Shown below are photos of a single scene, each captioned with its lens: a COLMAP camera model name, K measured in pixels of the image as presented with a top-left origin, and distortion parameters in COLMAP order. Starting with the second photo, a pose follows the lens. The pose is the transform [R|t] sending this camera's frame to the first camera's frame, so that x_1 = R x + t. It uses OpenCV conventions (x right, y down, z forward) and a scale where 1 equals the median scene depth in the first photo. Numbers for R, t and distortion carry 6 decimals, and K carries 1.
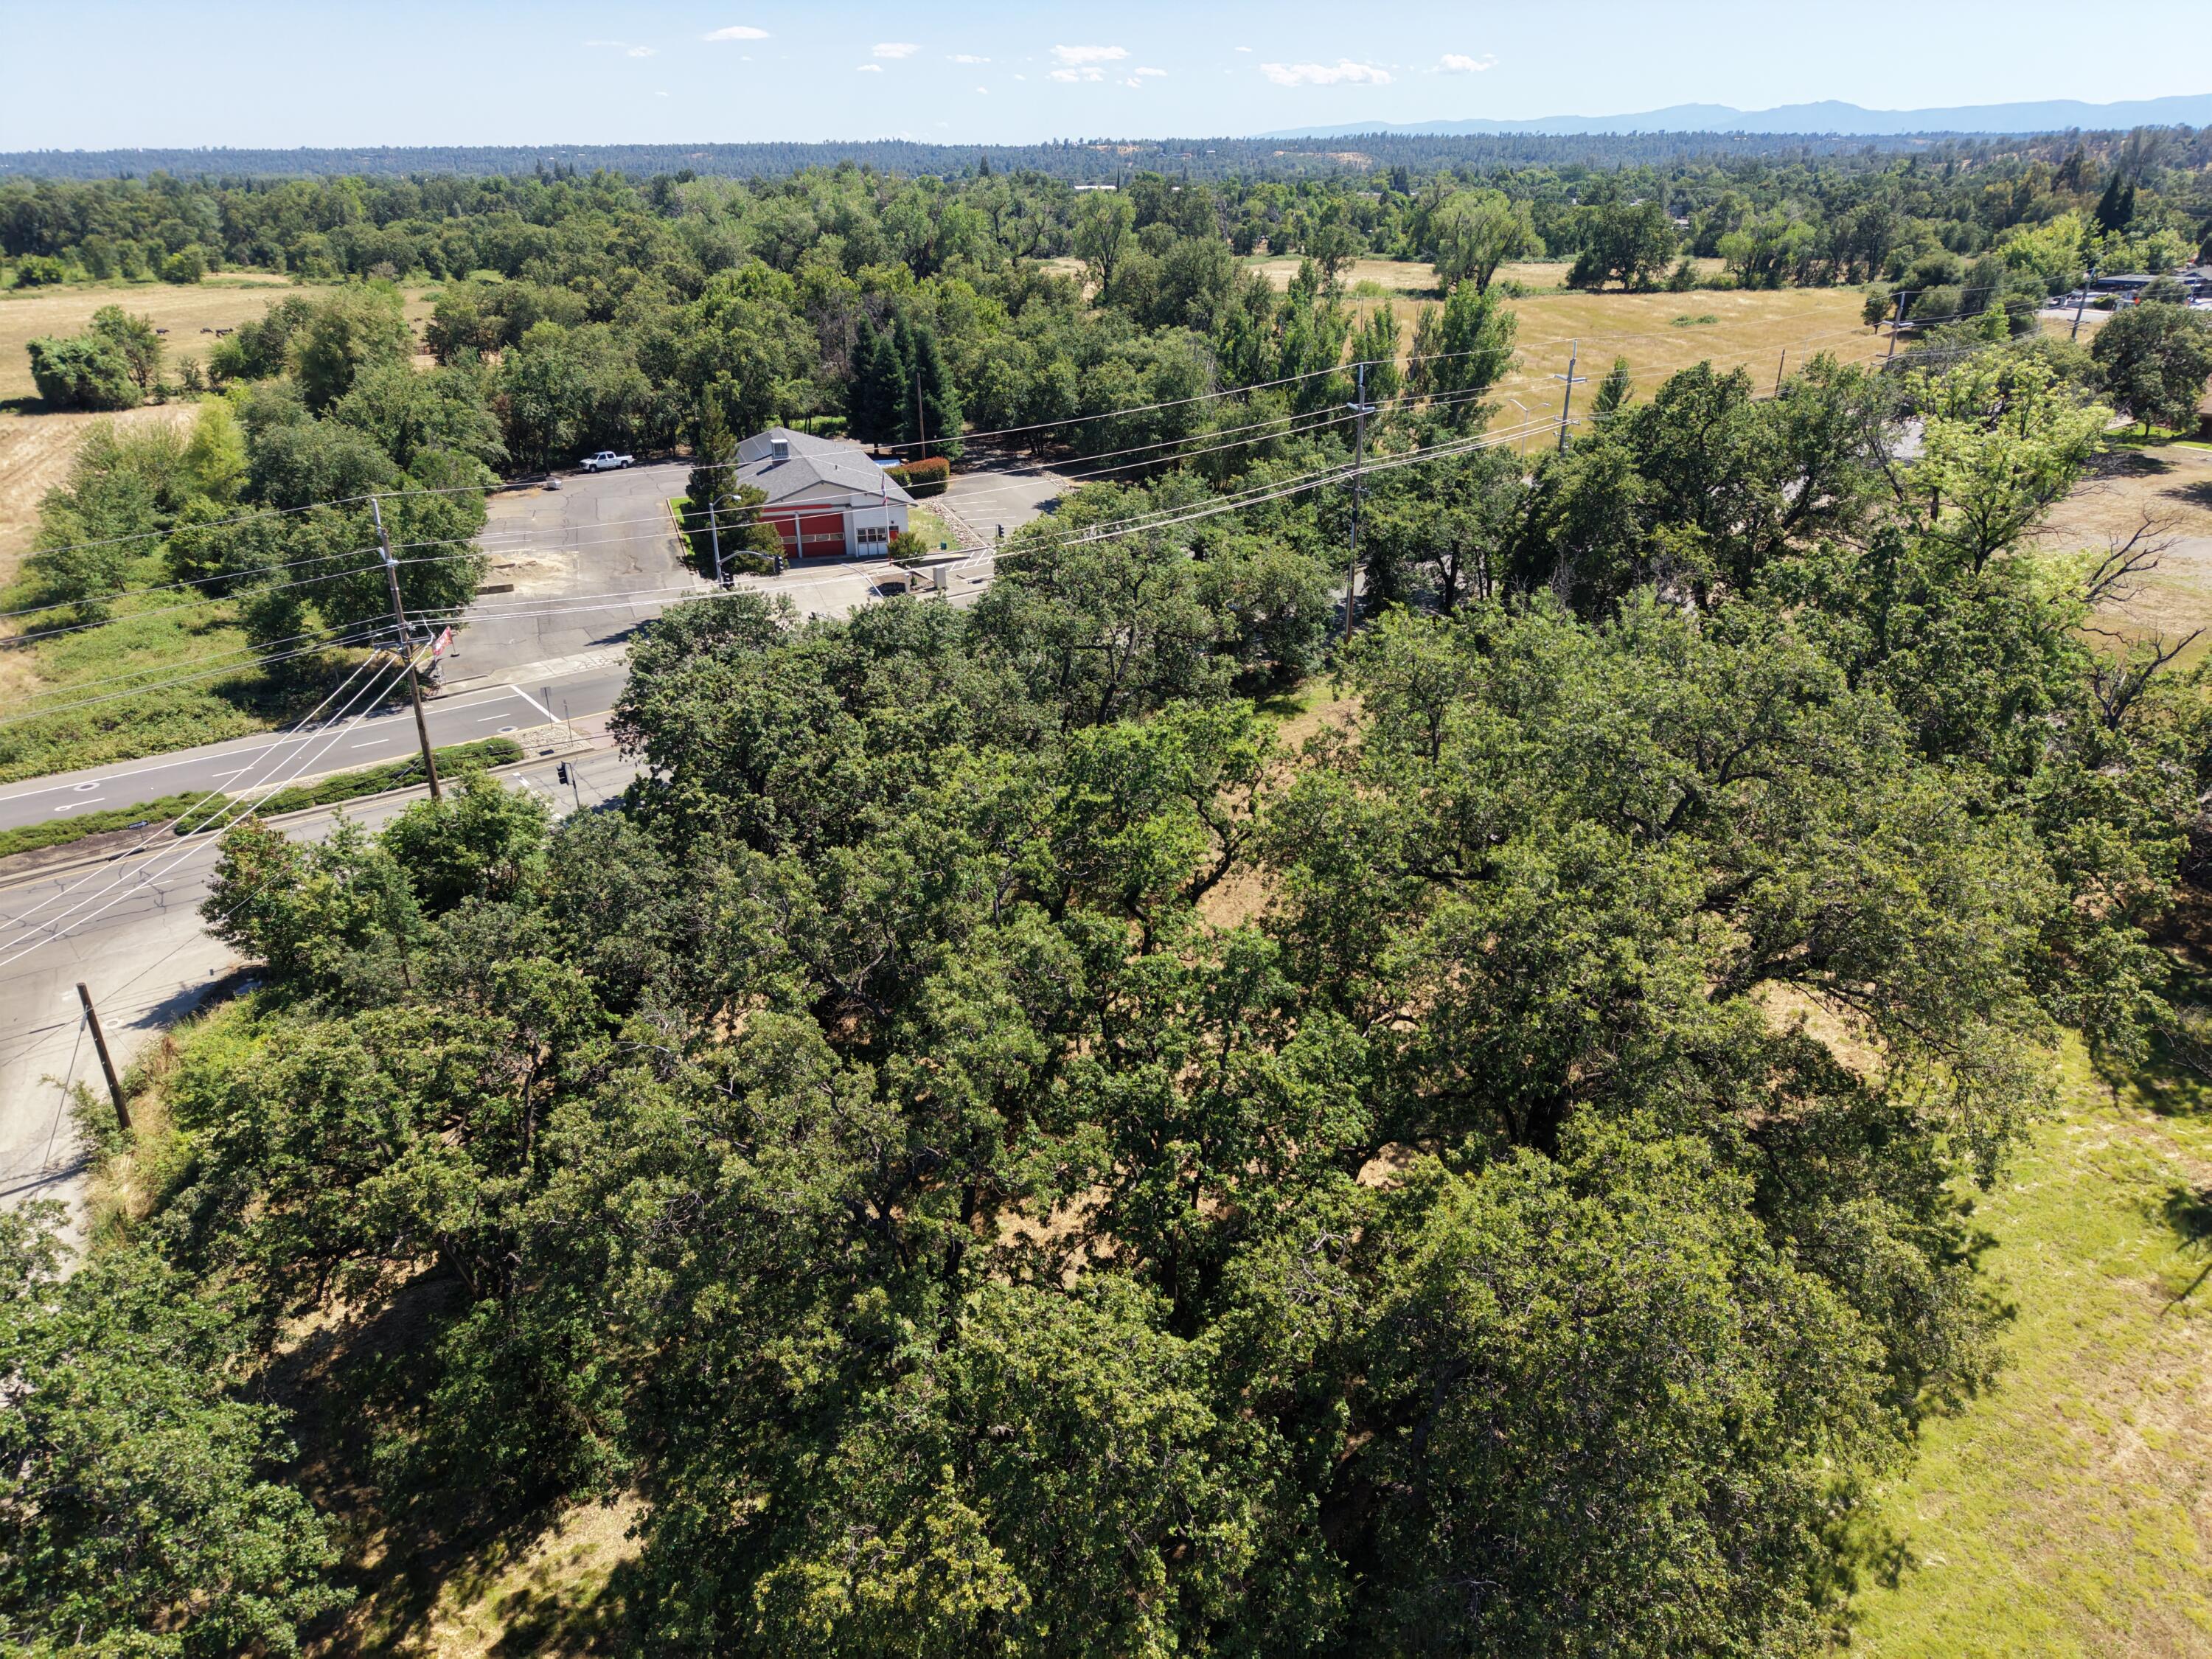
lens RADIAL K [[1462.0, 0, 1115.0], [0, 1462.0, 820.7], [0, 0, 1]] dist [0.023824, -0.018352]
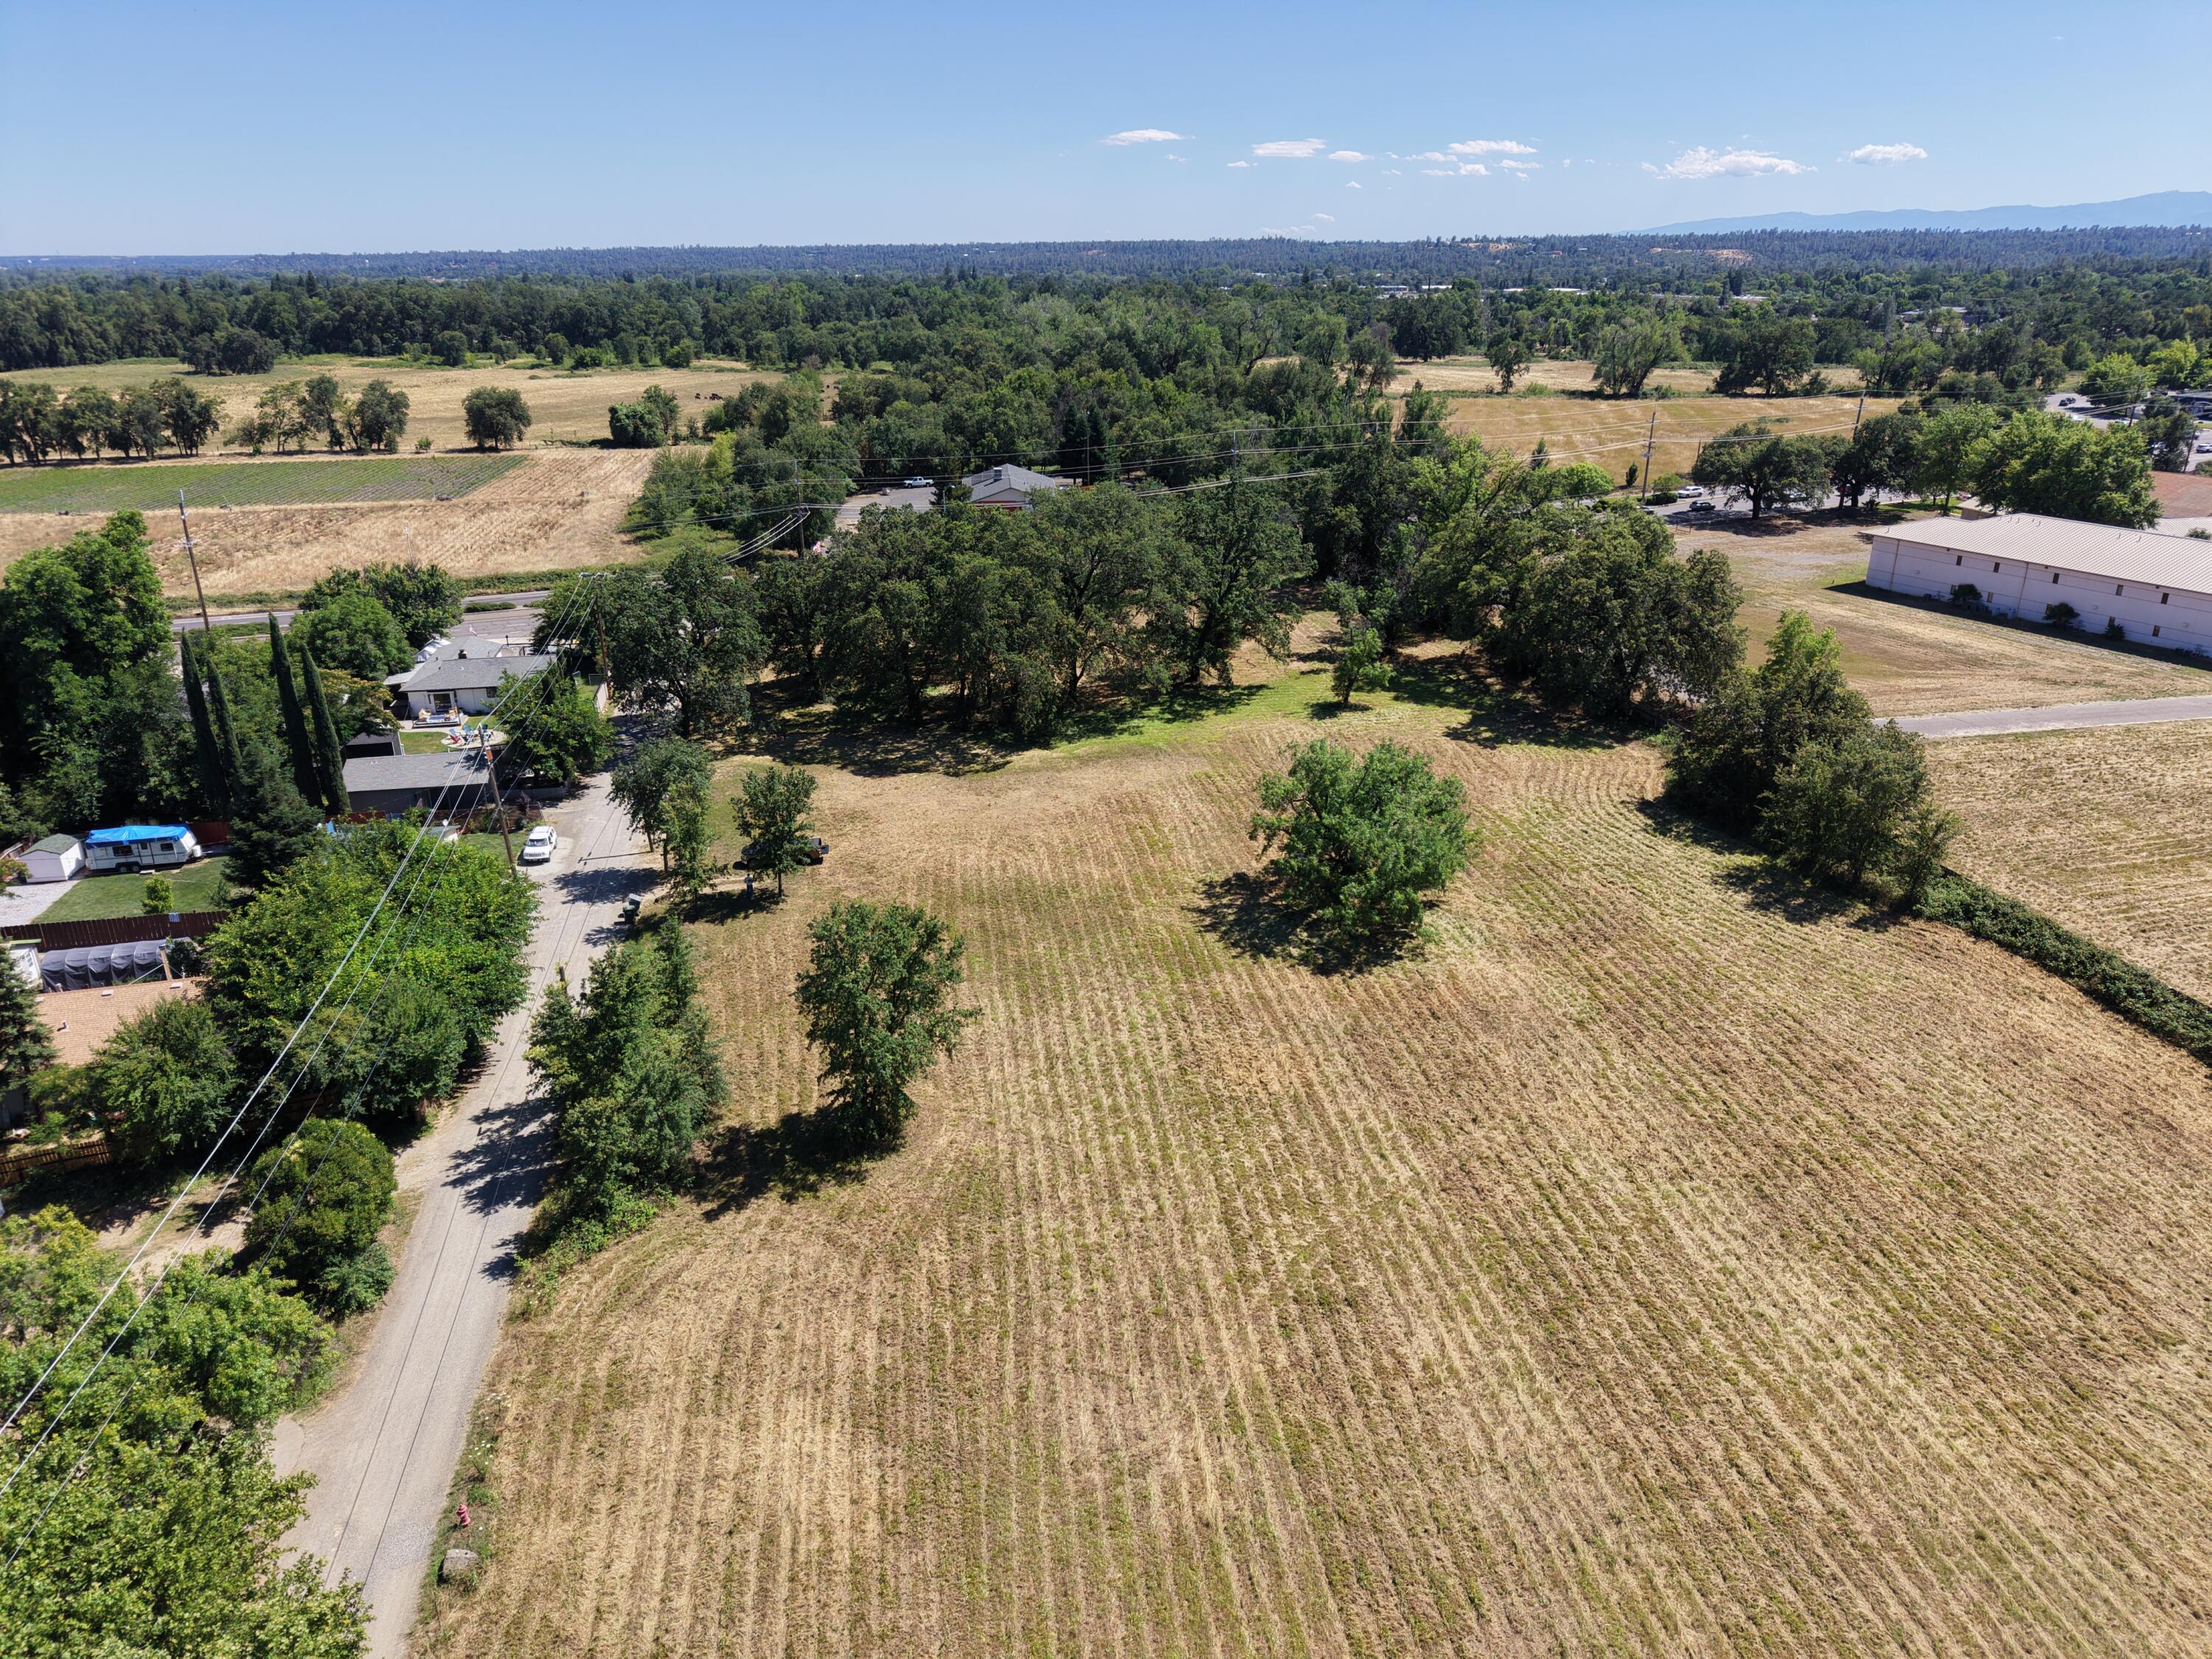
lens RADIAL K [[1462.0, 0, 1097.8], [0, 1462.0, 834.0], [0, 0, 1]] dist [0.023824, -0.018352]
pose [[0.967786, 0.092741, -0.234073, 0.209099], [-0.103335, 0.994086, -0.033382, 0.140921], [0.229592, 0.056495, 0.971646, -0.416761]]
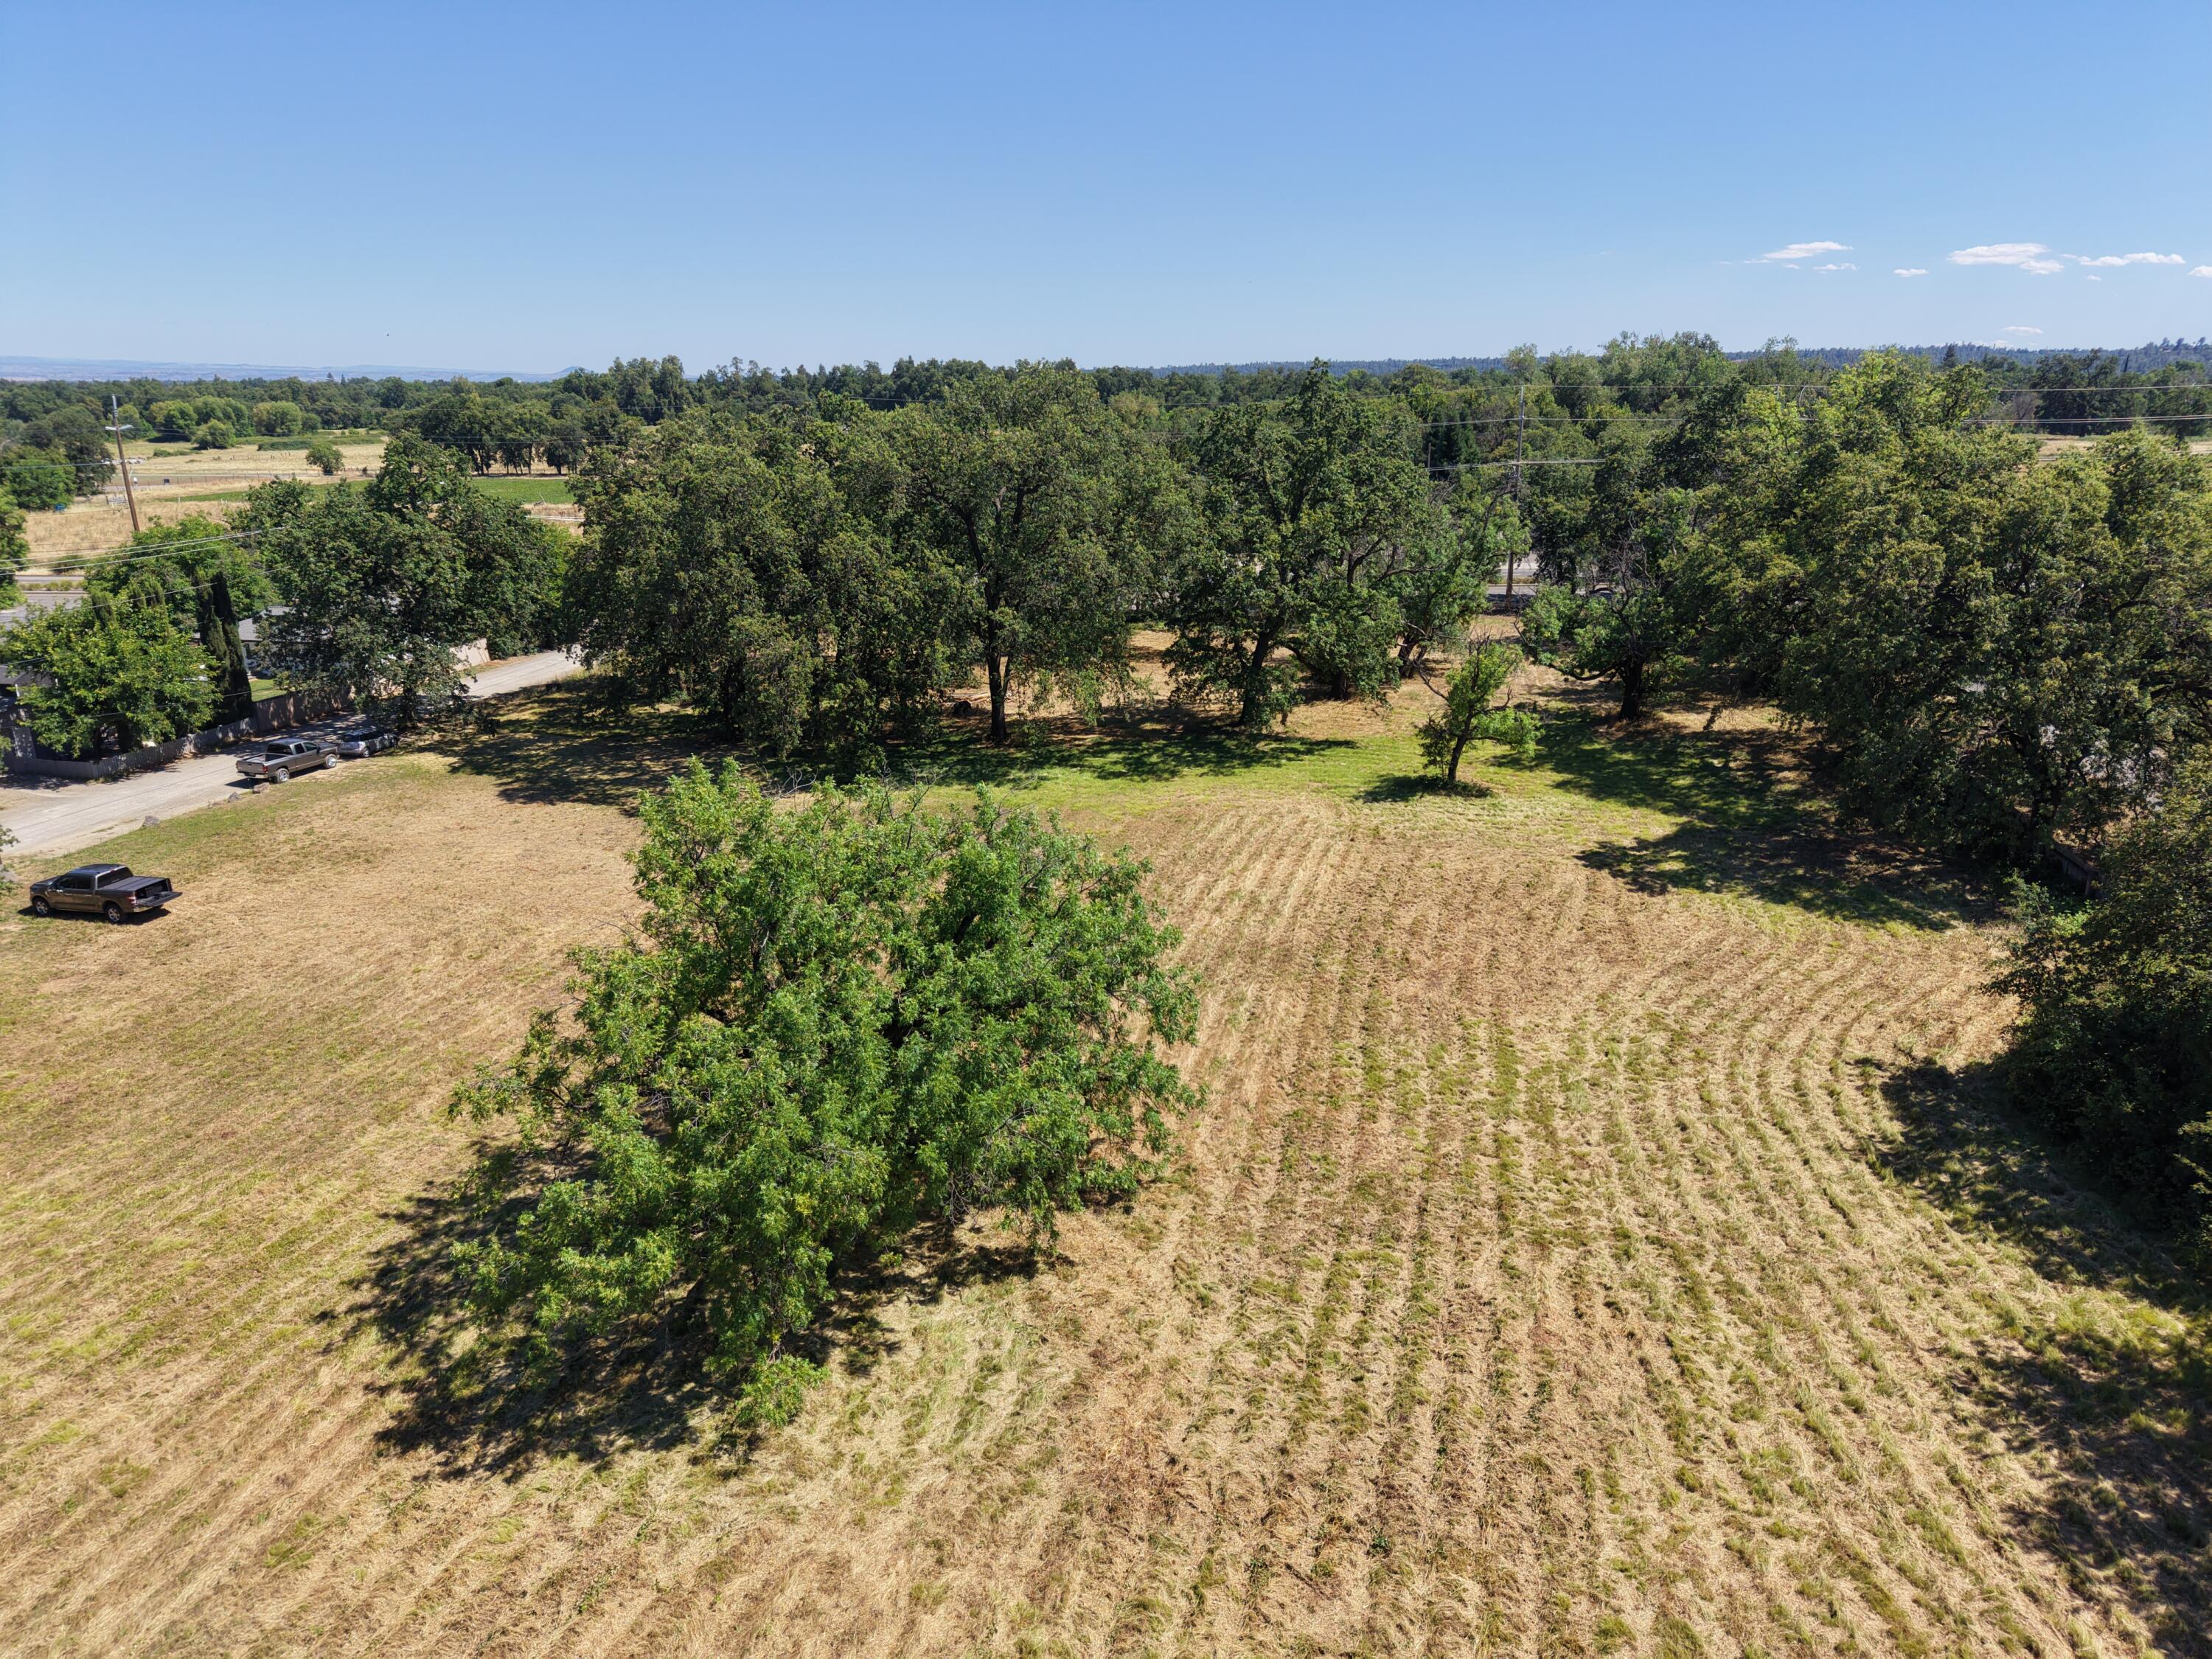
lens RADIAL K [[1462.0, 0, 1107.6], [0, 1462.0, 841.7], [0, 0, 1]] dist [0.023824, -0.018352]
pose [[0.796517, 0.184192, -0.575877, 0.292724], [-0.246883, 0.968527, -0.031693, 0.096791], [0.551915, 0.167418, 0.816922, -0.104248]]
